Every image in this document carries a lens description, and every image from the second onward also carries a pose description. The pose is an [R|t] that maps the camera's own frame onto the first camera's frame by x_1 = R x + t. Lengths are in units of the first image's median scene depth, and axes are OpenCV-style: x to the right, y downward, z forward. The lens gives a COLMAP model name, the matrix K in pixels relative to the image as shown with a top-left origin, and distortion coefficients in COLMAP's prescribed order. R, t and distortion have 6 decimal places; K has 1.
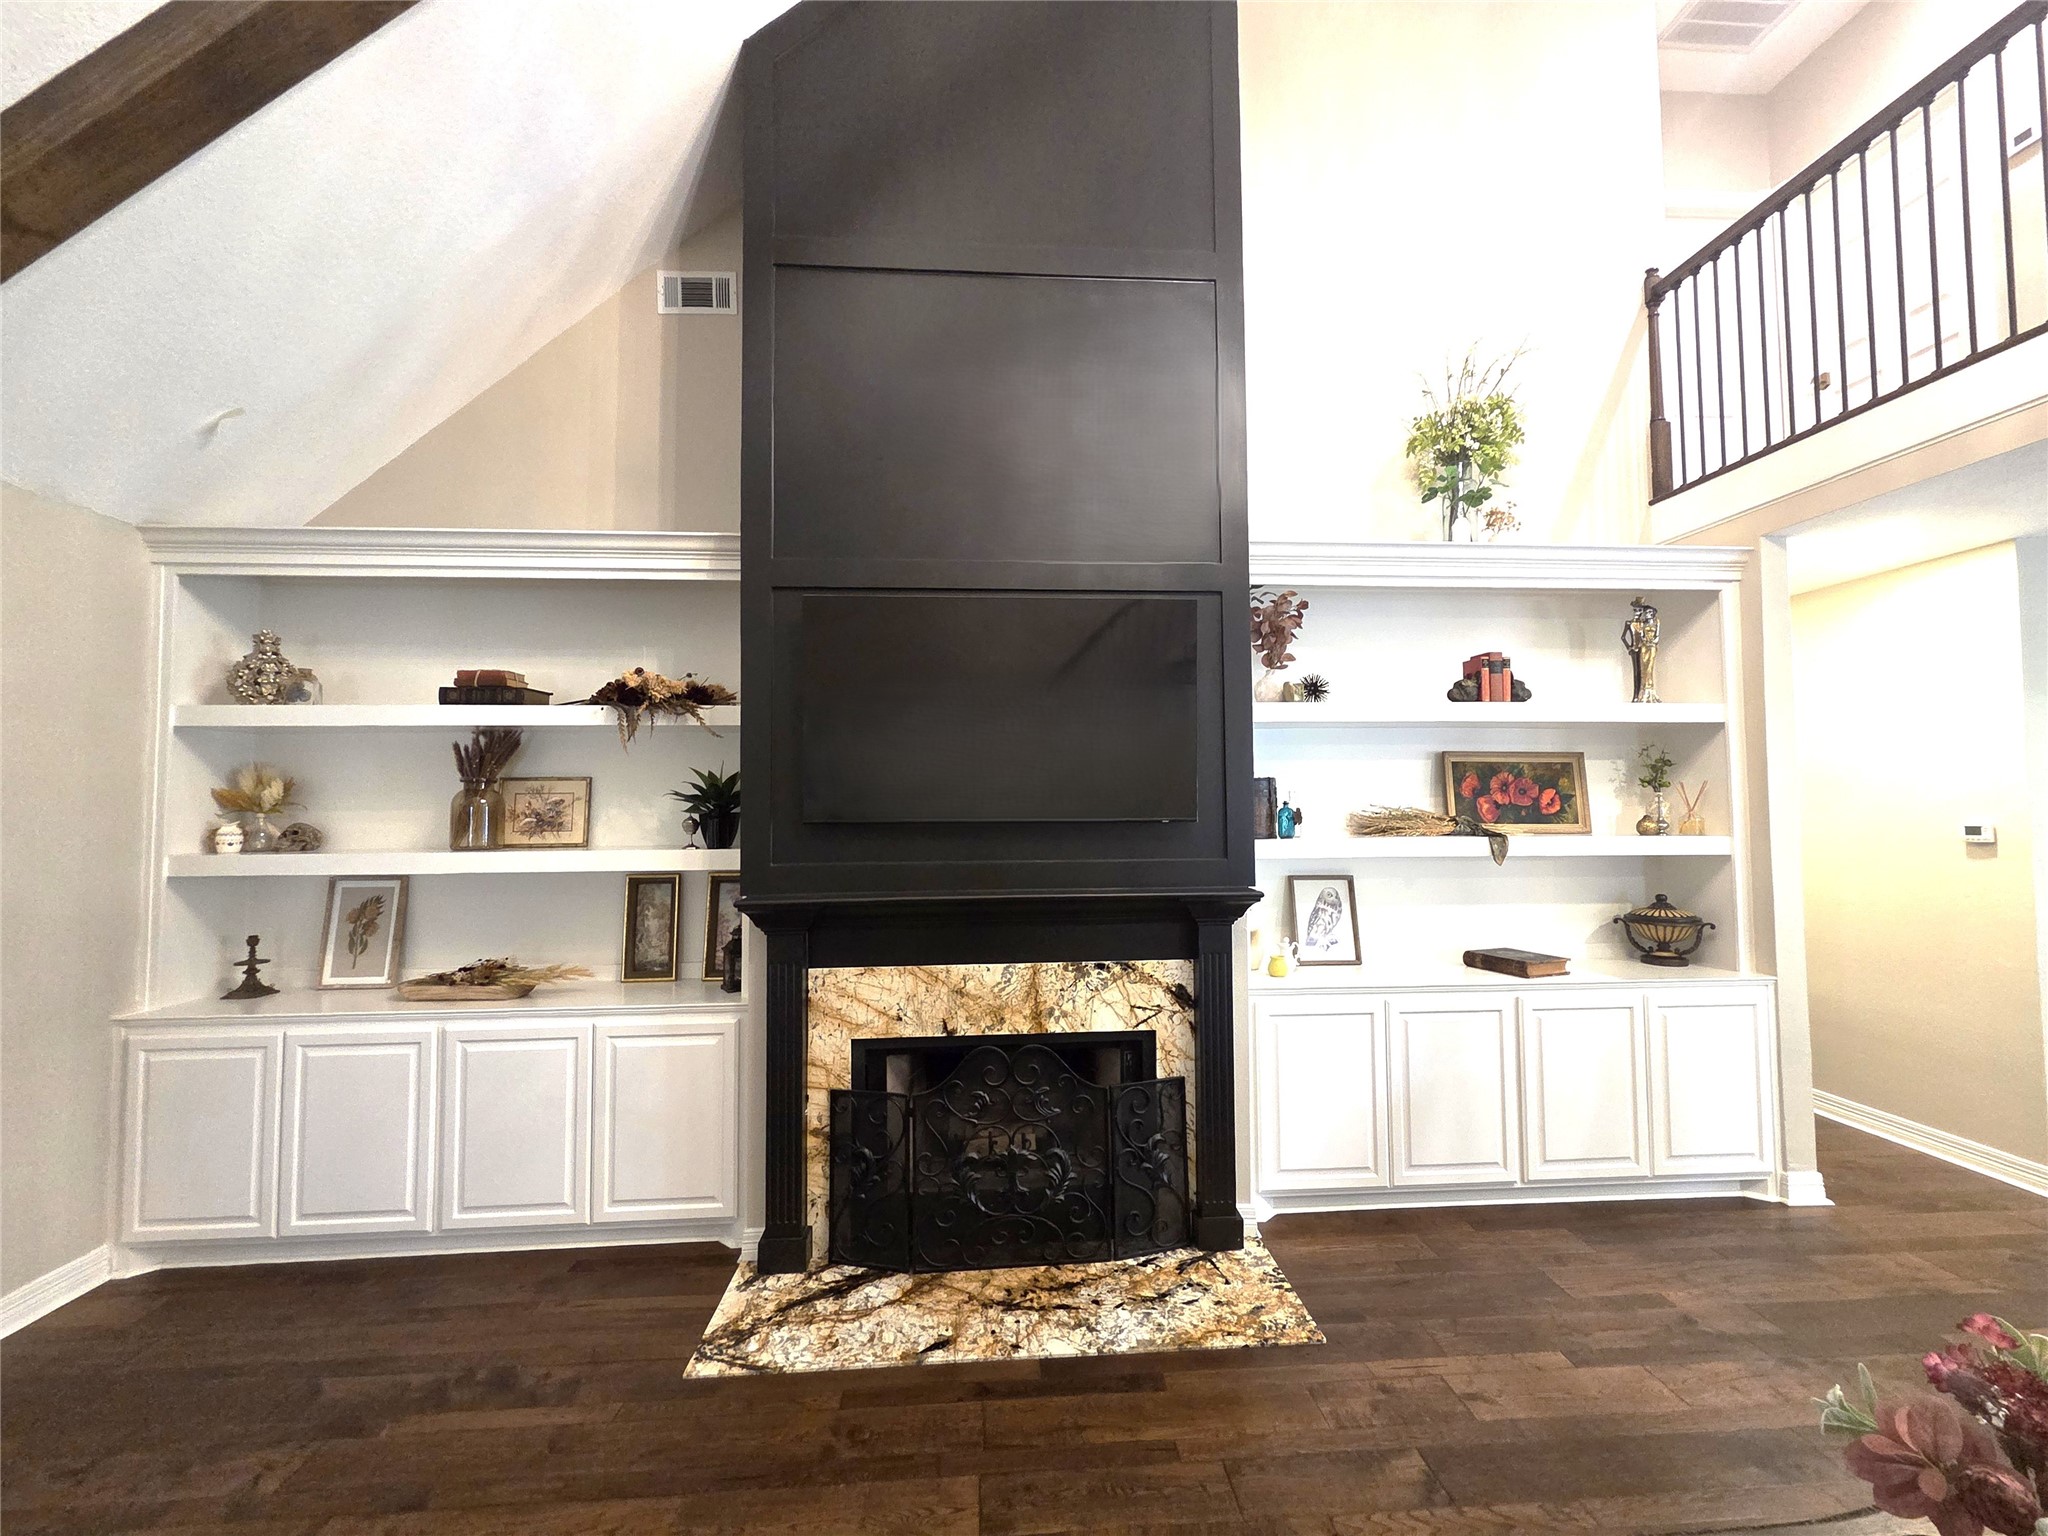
lens RADIAL K [[838.4, 0, 1033.6], [0, 838.4, 767.2], [0, 0, 1]] dist [0.004674, -0.000975]
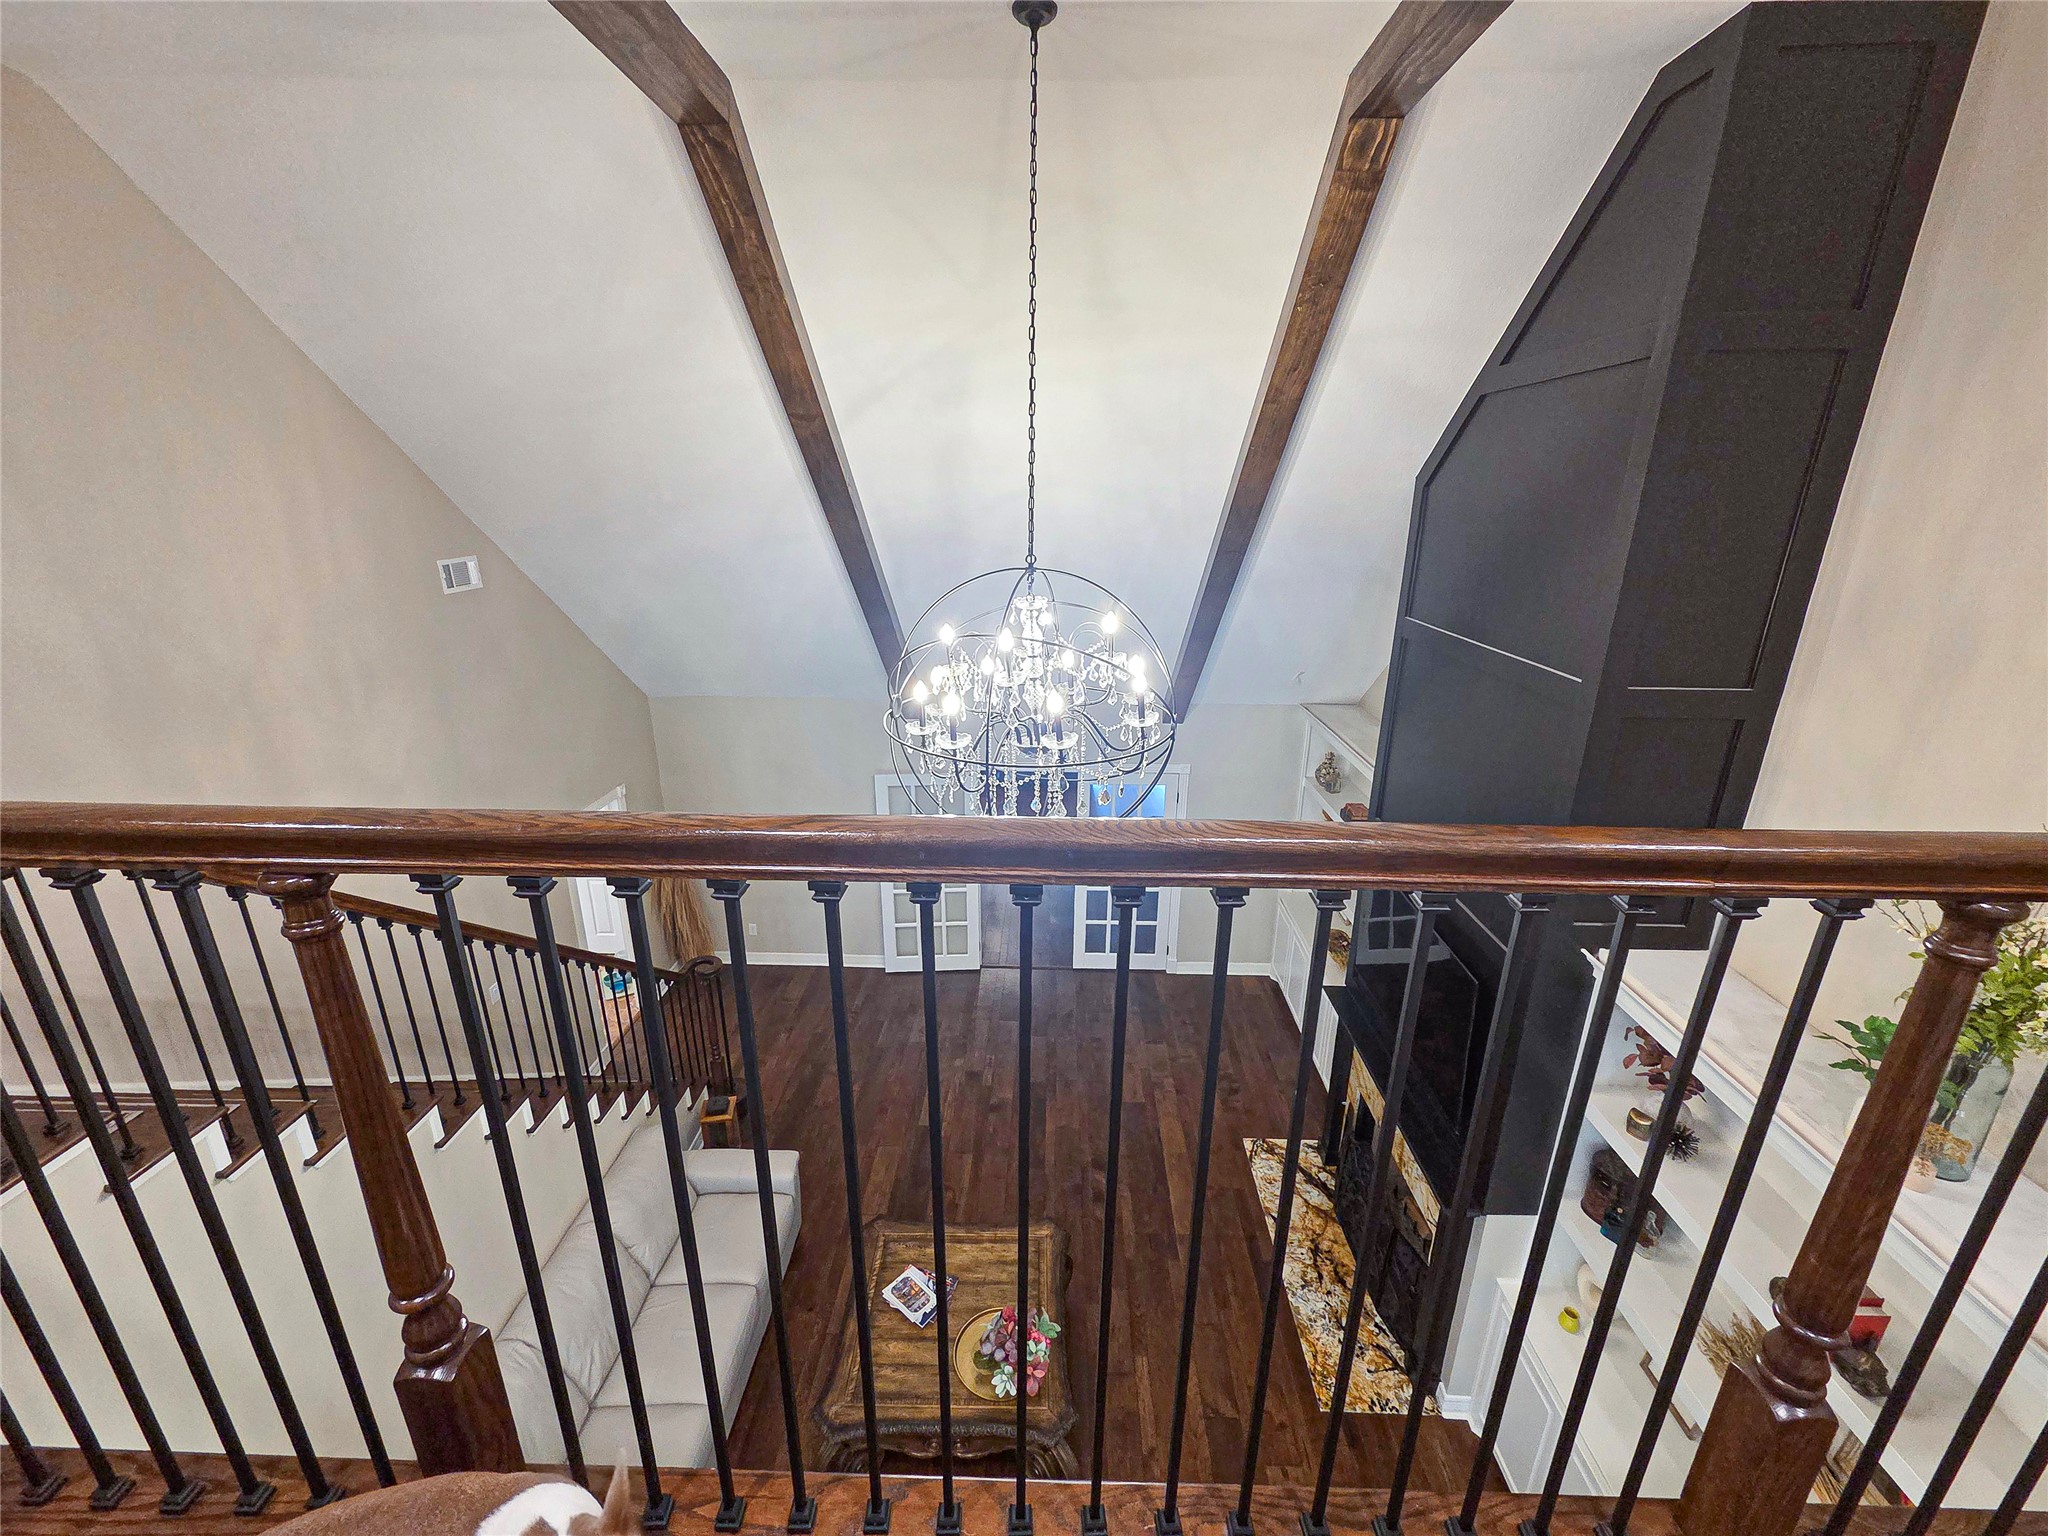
lens RADIAL K [[838.4, 0, 1030.4], [0, 838.4, 772.4], [0, 0, 1]] dist [0.004674, -0.000975]
pose [[-0.097118, 0.329504, -0.939146, 1.273050], [0.042520, 0.944119, 0.326852, -0.900696], [0.994364, -0.008190, -0.105701, 0.489454]]
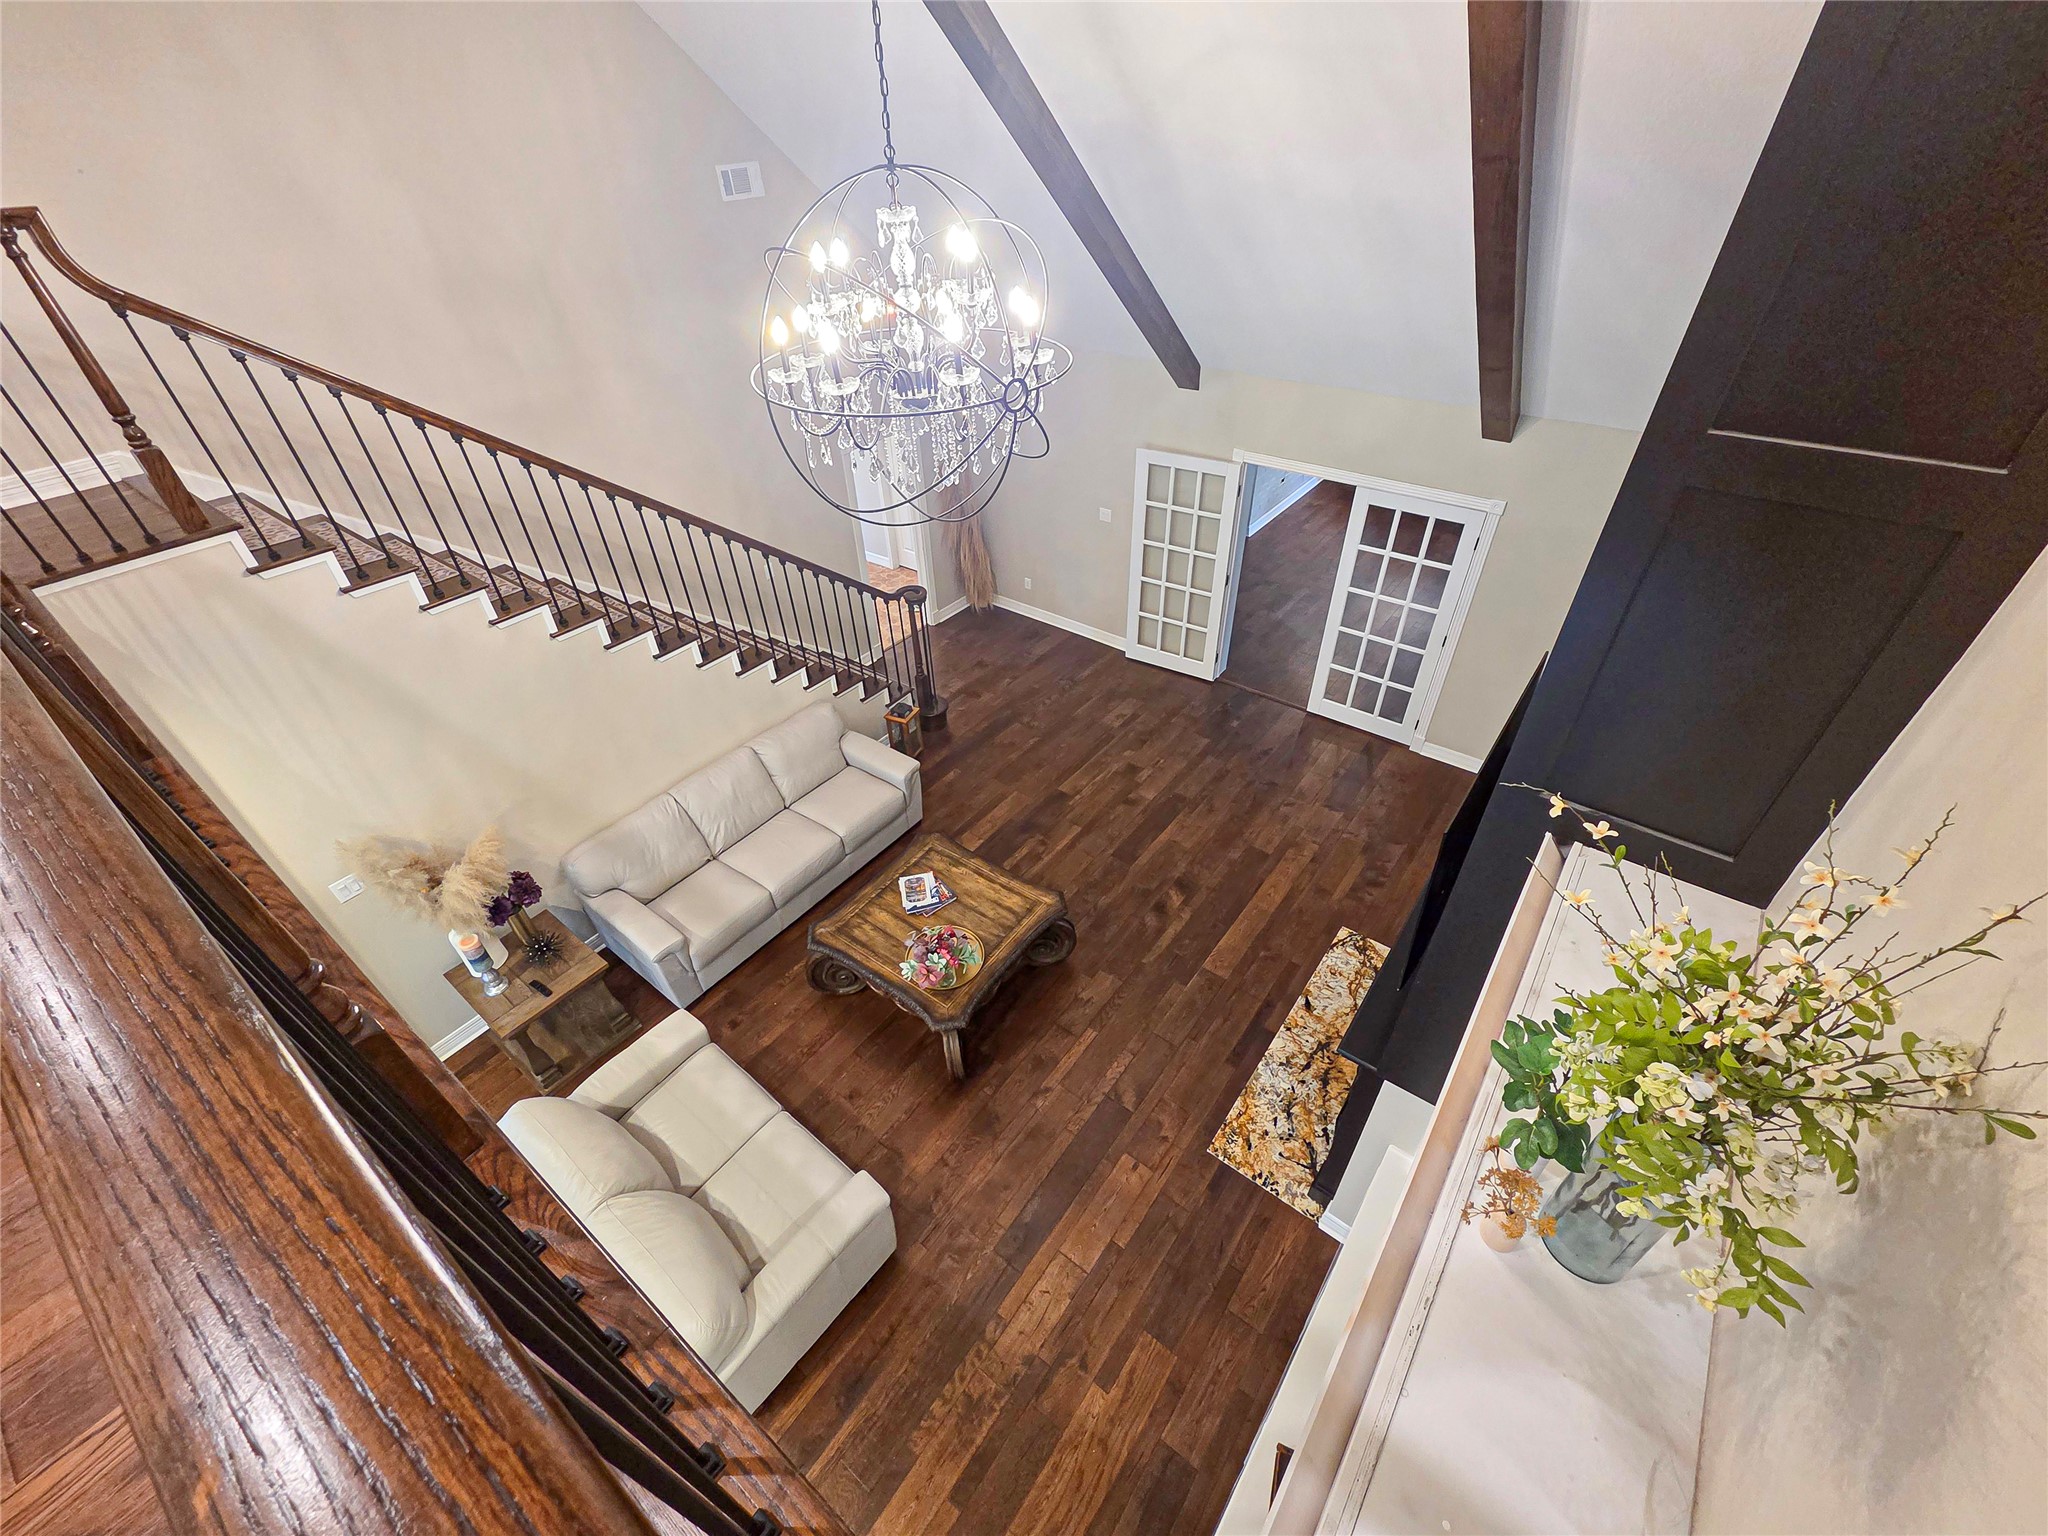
lens RADIAL K [[838.4, 0, 1028.9], [0, 838.4, 769.6], [0, 0, 1]] dist [0.004674, -0.000975]
pose [[-0.658577, 0.492572, -0.568902, 0.965169], [0.067634, 0.791687, 0.607172, -0.831498], [0.749468, 0.361392, -0.554701, 1.133667]]
